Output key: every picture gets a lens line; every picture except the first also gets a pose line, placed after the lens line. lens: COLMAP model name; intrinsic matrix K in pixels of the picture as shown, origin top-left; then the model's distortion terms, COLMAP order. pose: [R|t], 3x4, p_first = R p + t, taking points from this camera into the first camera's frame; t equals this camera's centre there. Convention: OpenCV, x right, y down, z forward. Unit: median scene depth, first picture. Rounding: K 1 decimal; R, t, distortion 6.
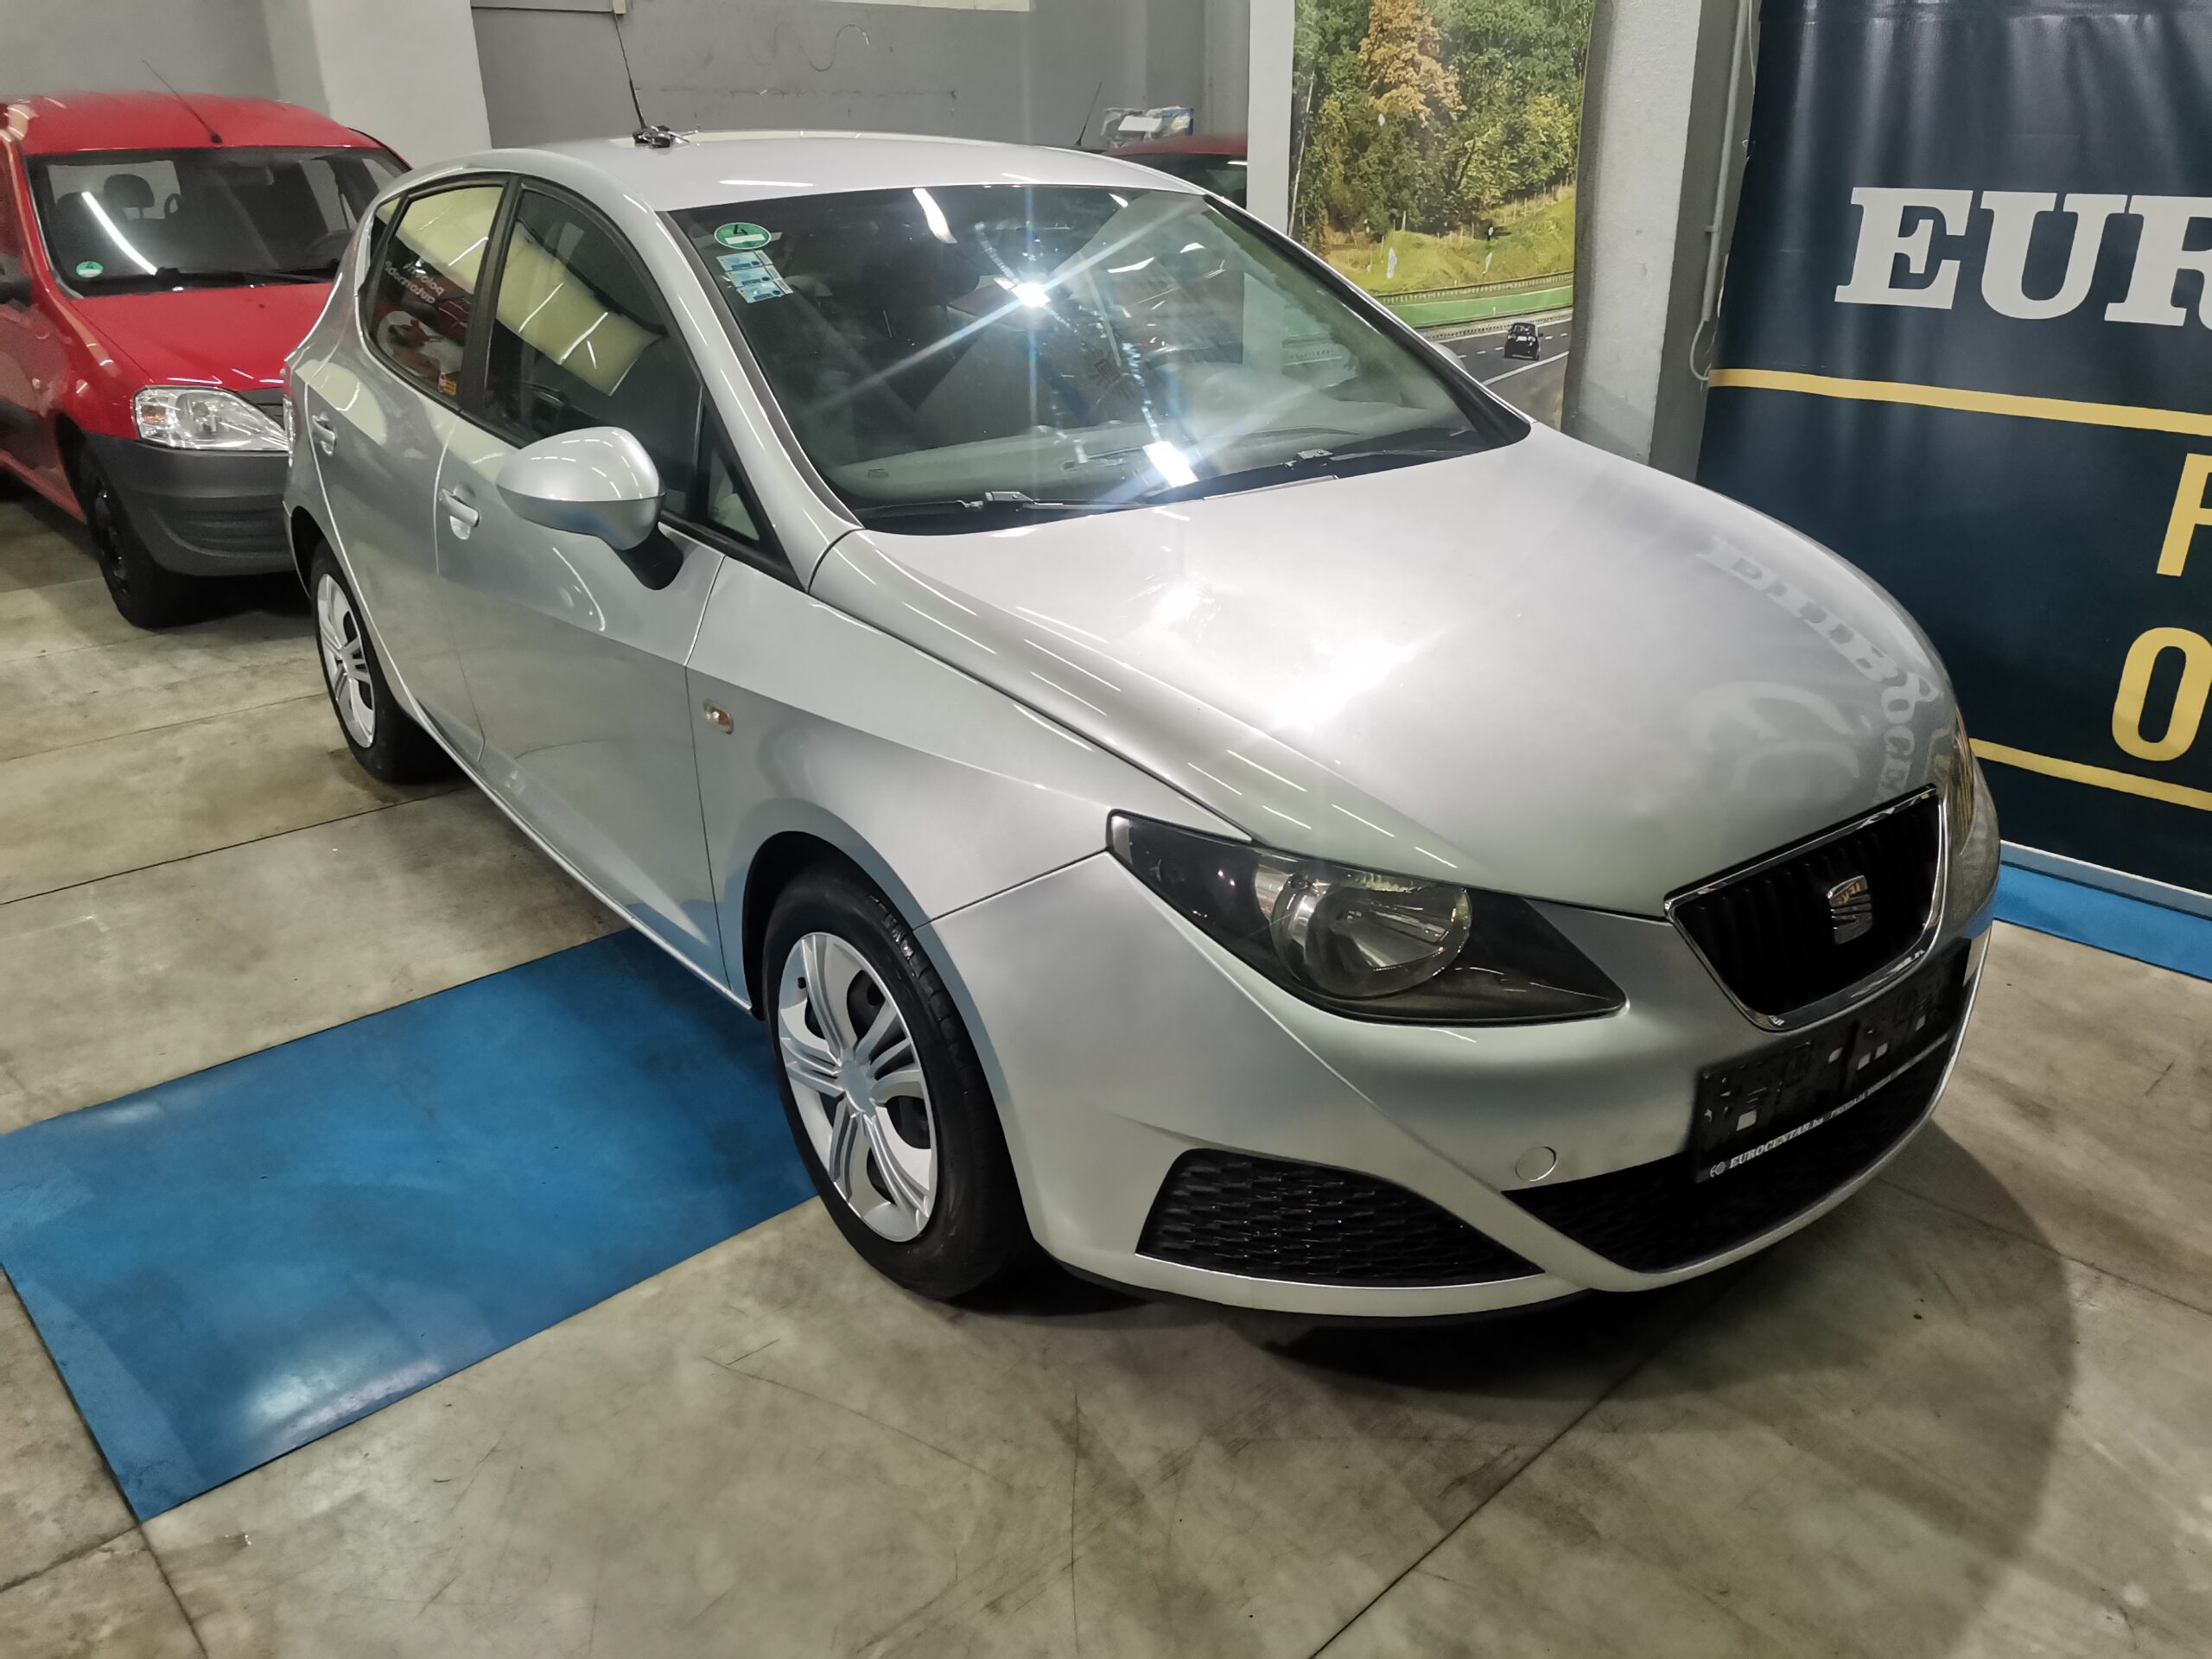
lens RADIAL K [[1638.8, 0, 1106.0], [0, 1638.8, 829.5], [0, 0, 1]] dist [0.152101, -0.215267]
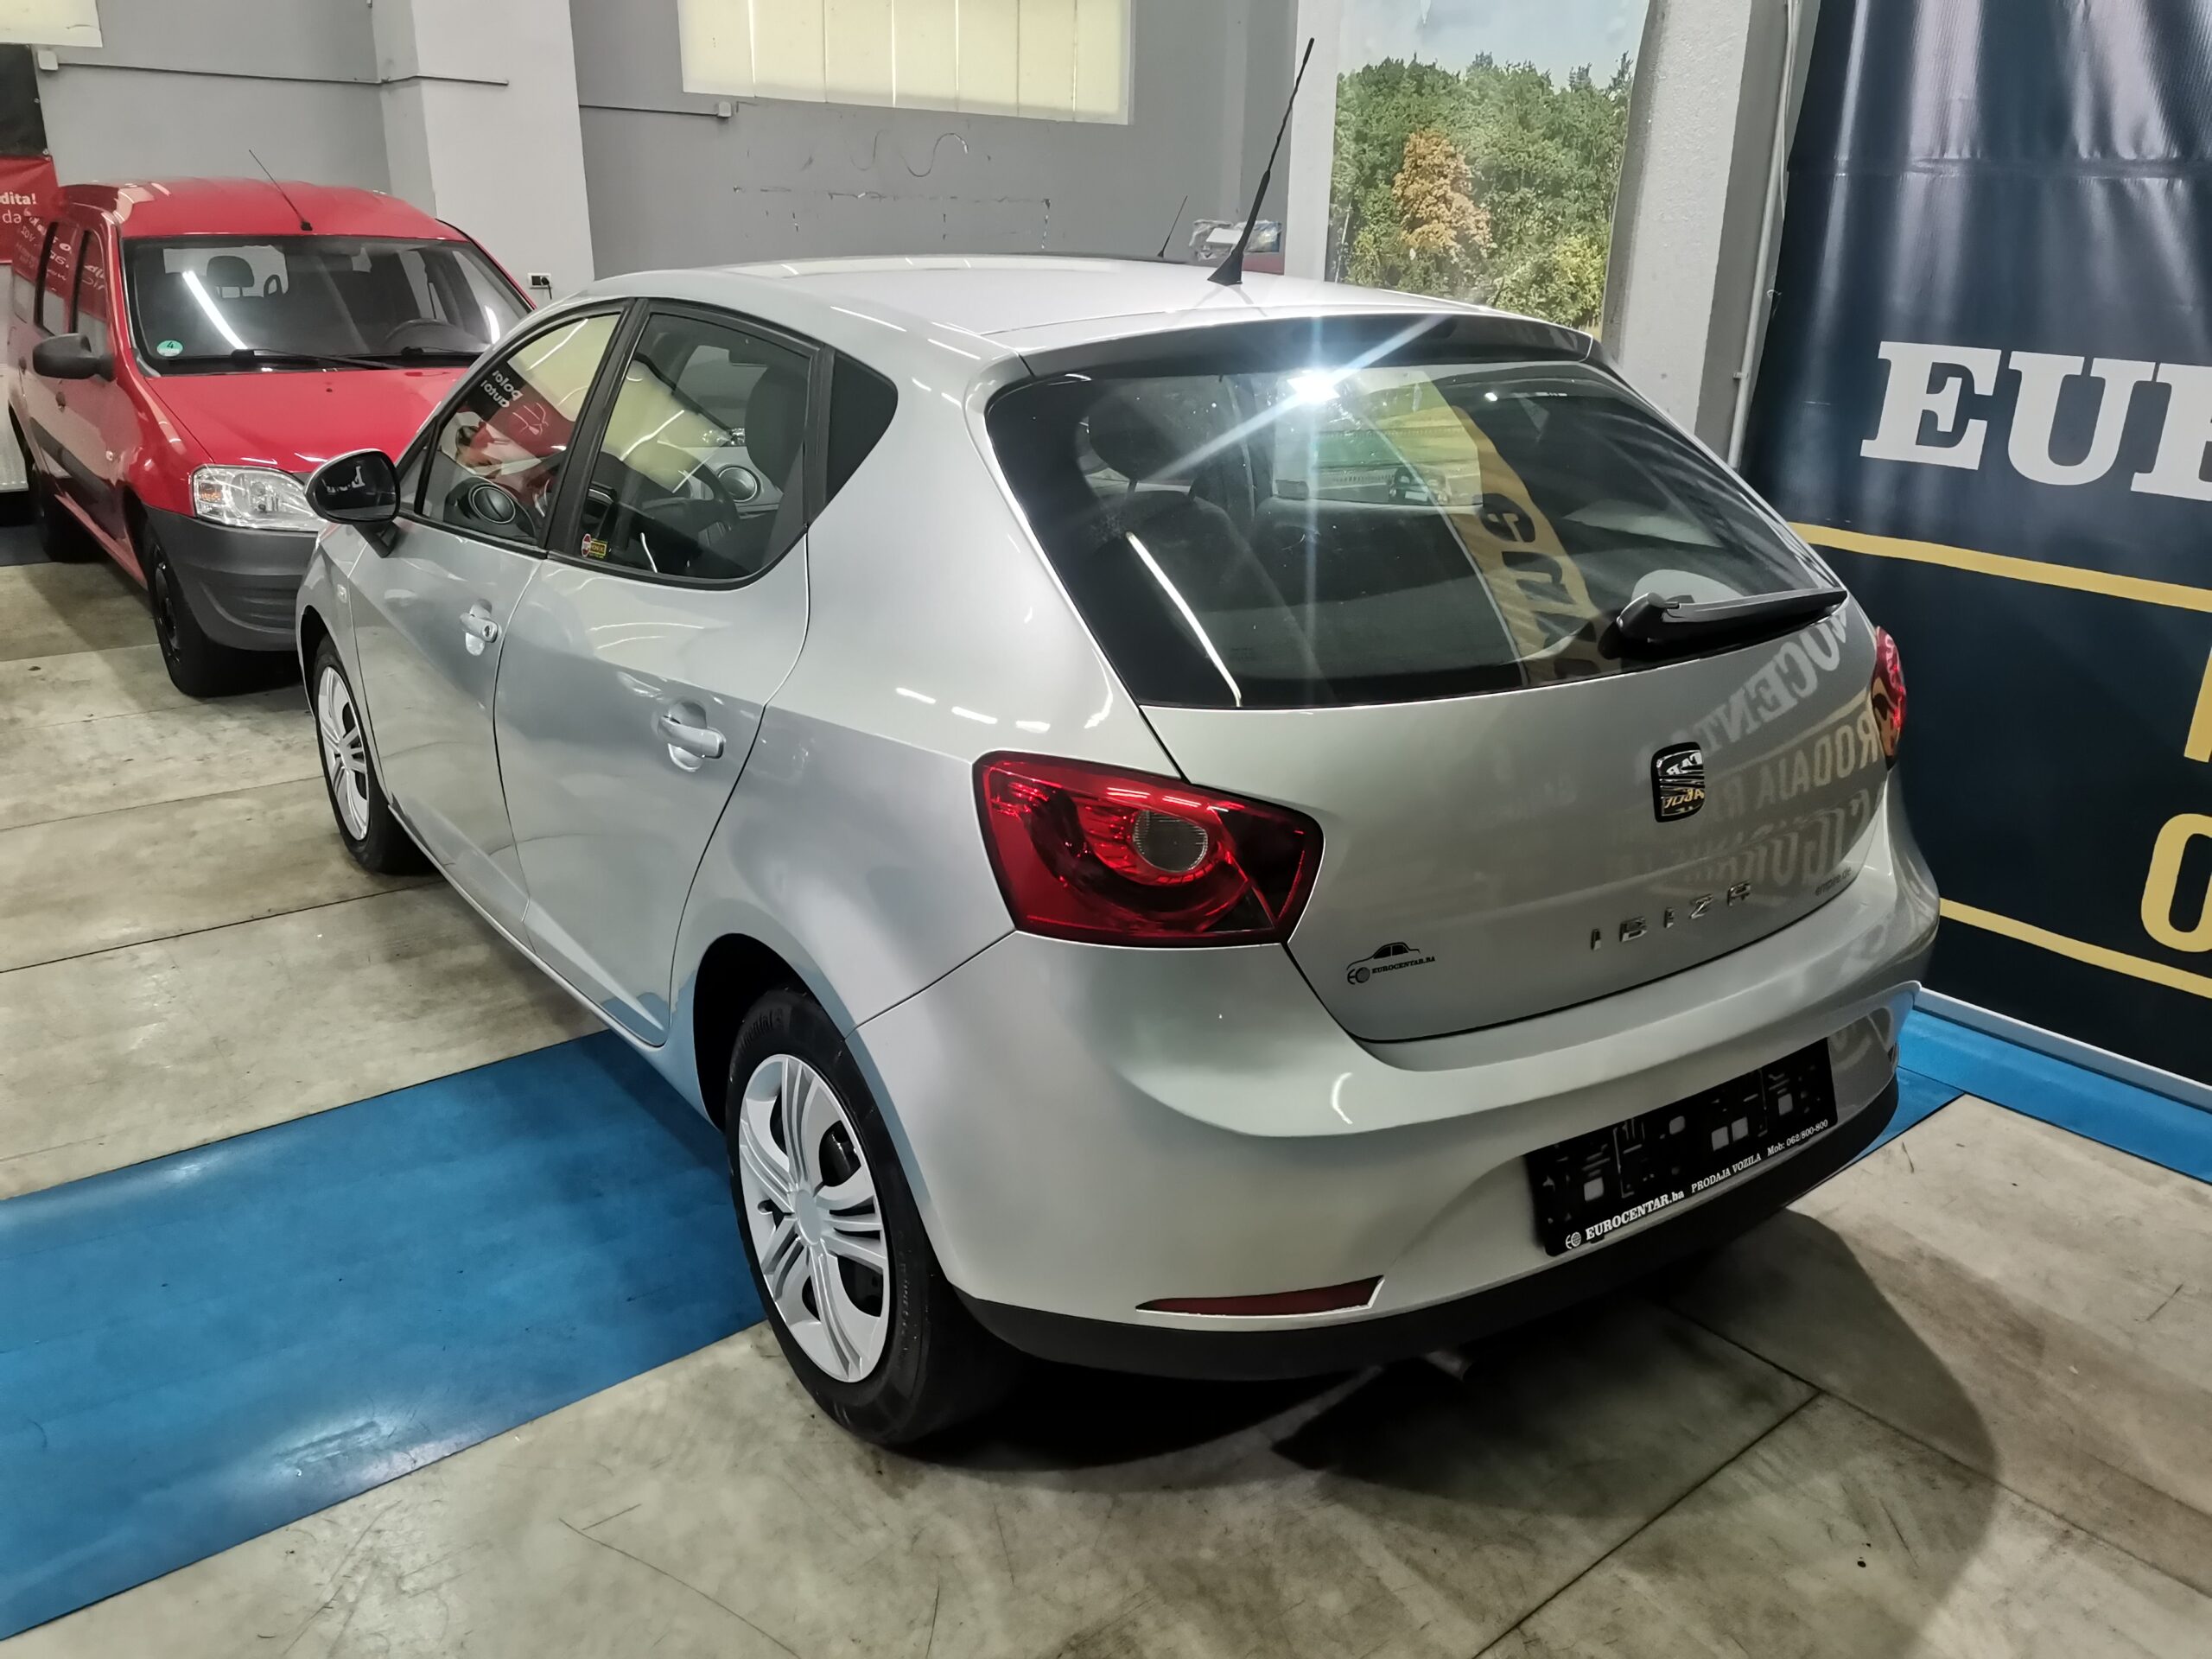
lens RADIAL K [[1638.8, 0, 1106.0], [0, 1638.8, 829.5], [0, 0, 1]] dist [0.152101, -0.215267]
pose [[0.997288, 0.050110, -0.053906, 0.055020], [-0.052844, 0.997322, -0.050555, -0.023864], [0.051228, 0.053266, 0.997265, 0.021380]]
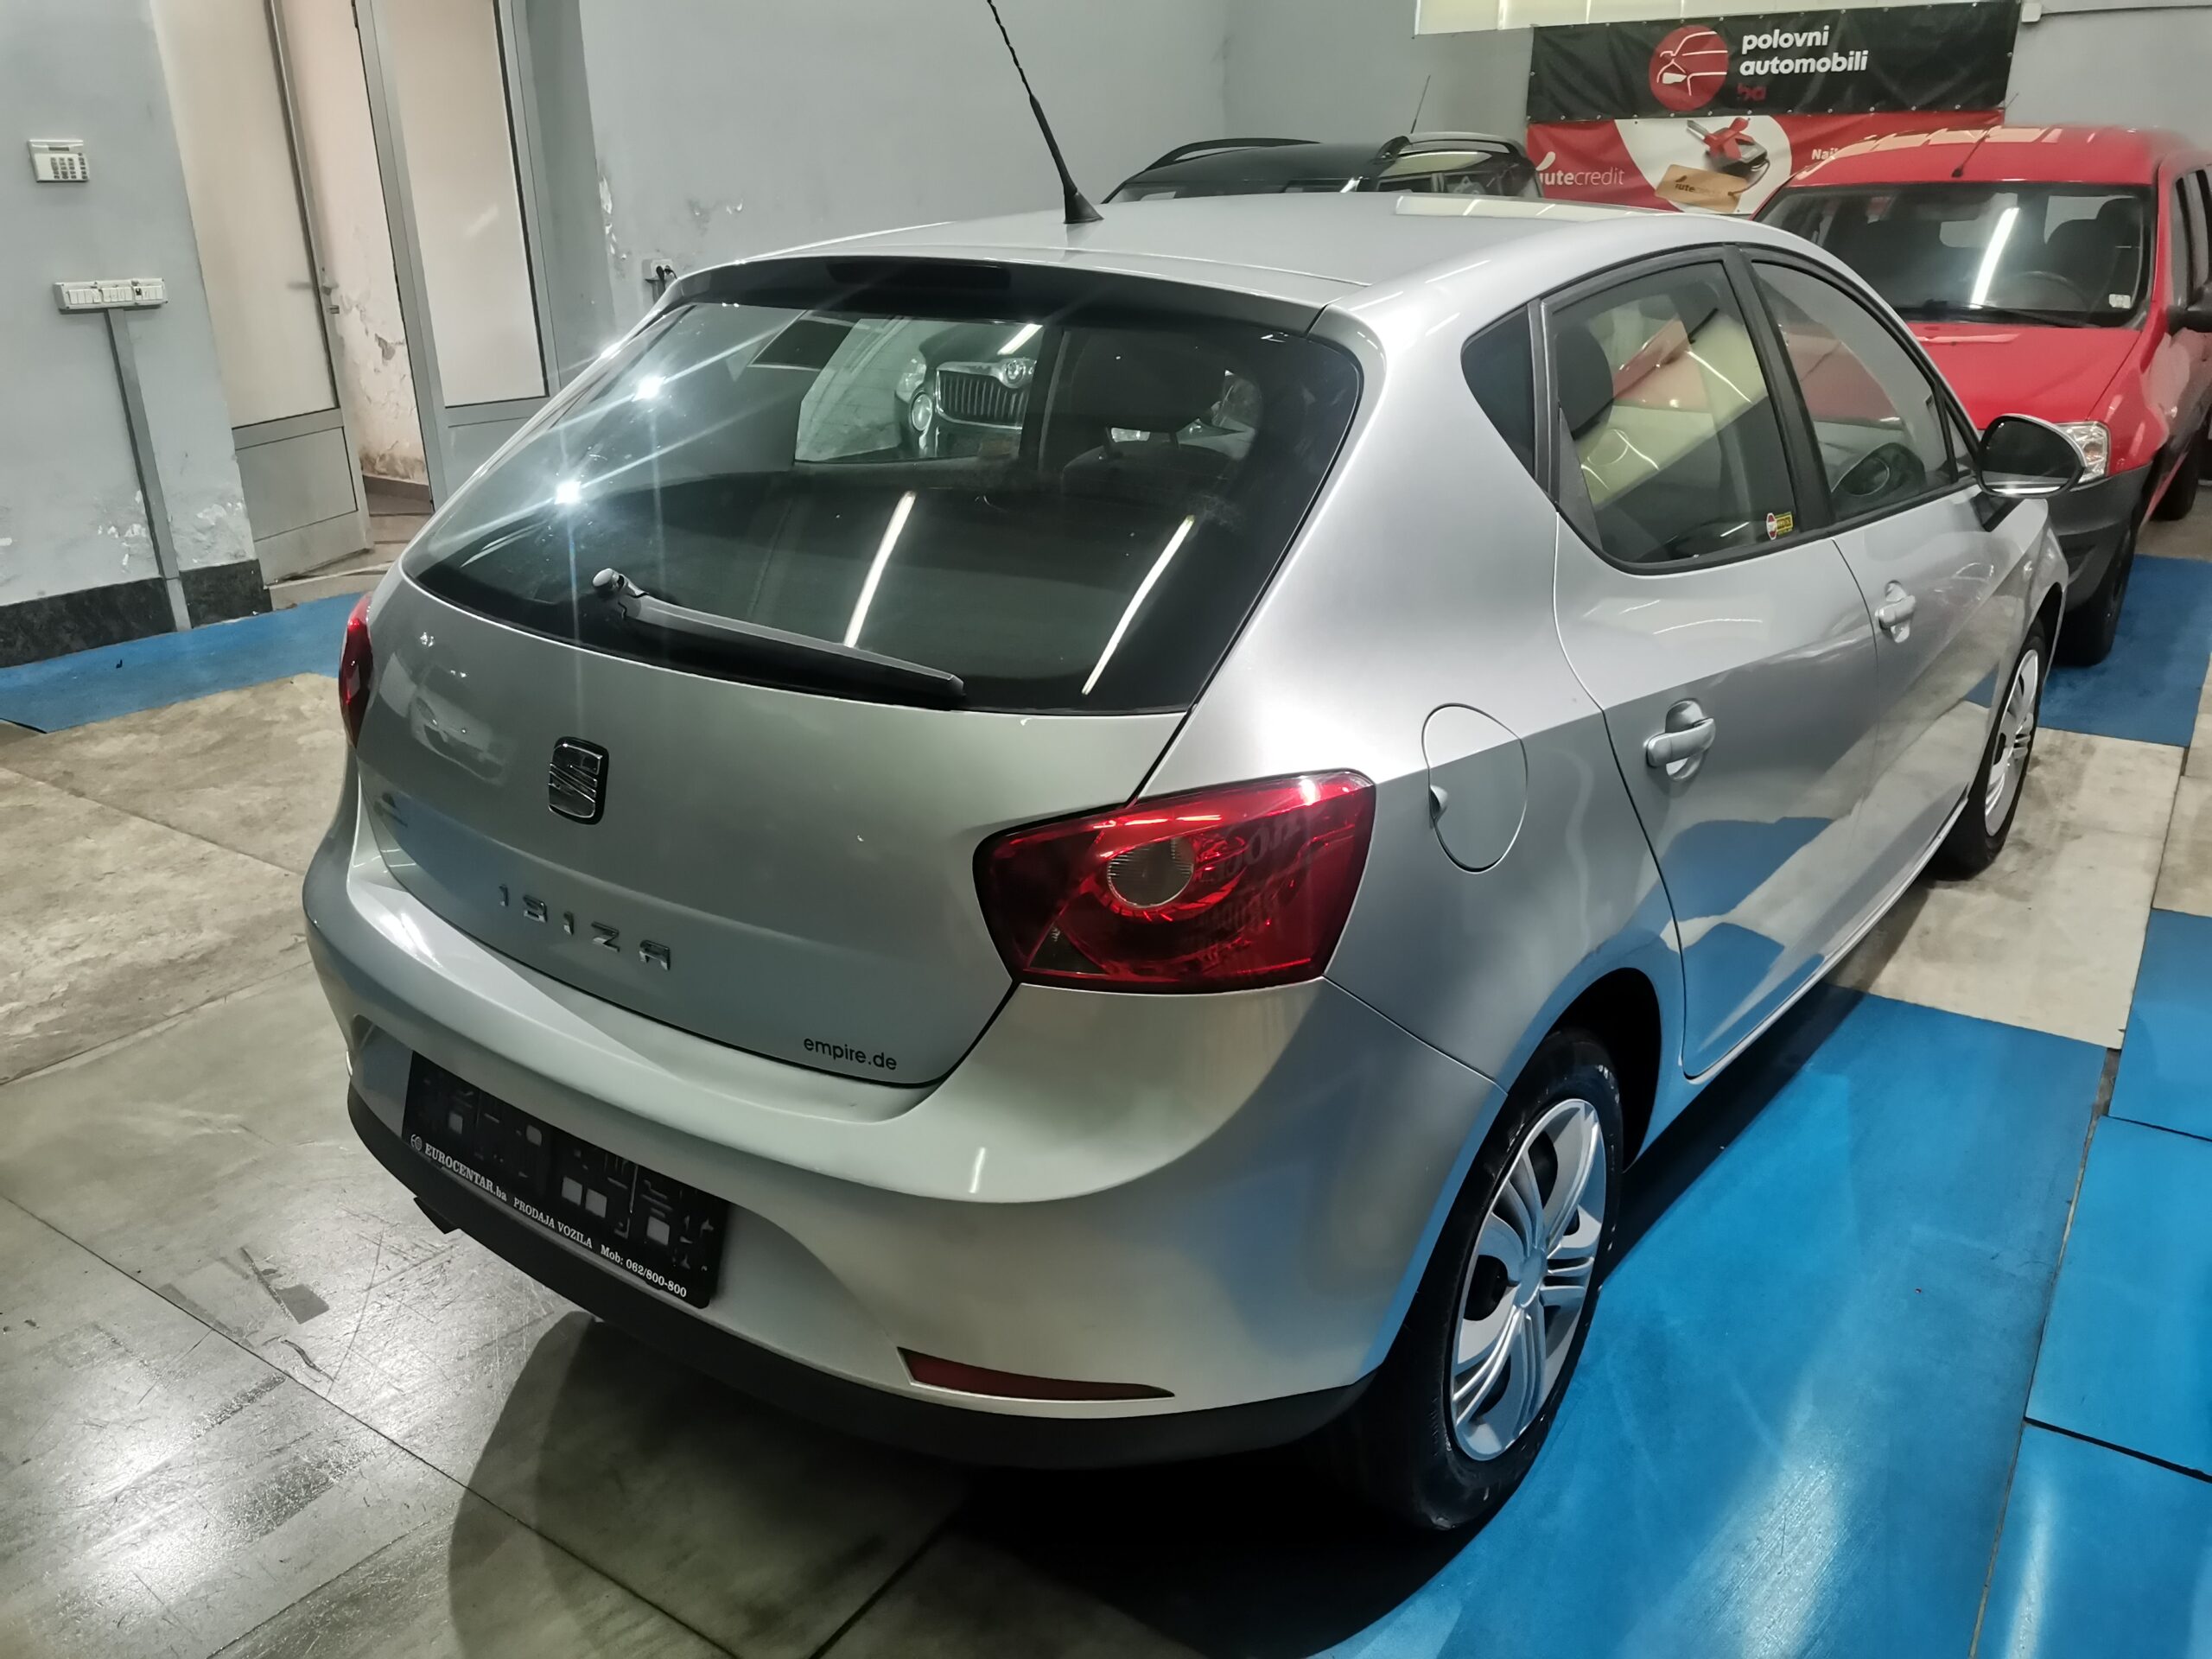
lens RADIAL K [[1661.1, 0, 1077.9], [0, 1661.1, 826.5], [0, 0, 1]] dist [0.060308, -0.082942]
pose [[0.222085, 0.357422, -0.907154, 0.622177], [-0.360732, 0.894490, 0.264119, -0.221875], [0.905842, 0.268583, 0.327586, 0.491283]]
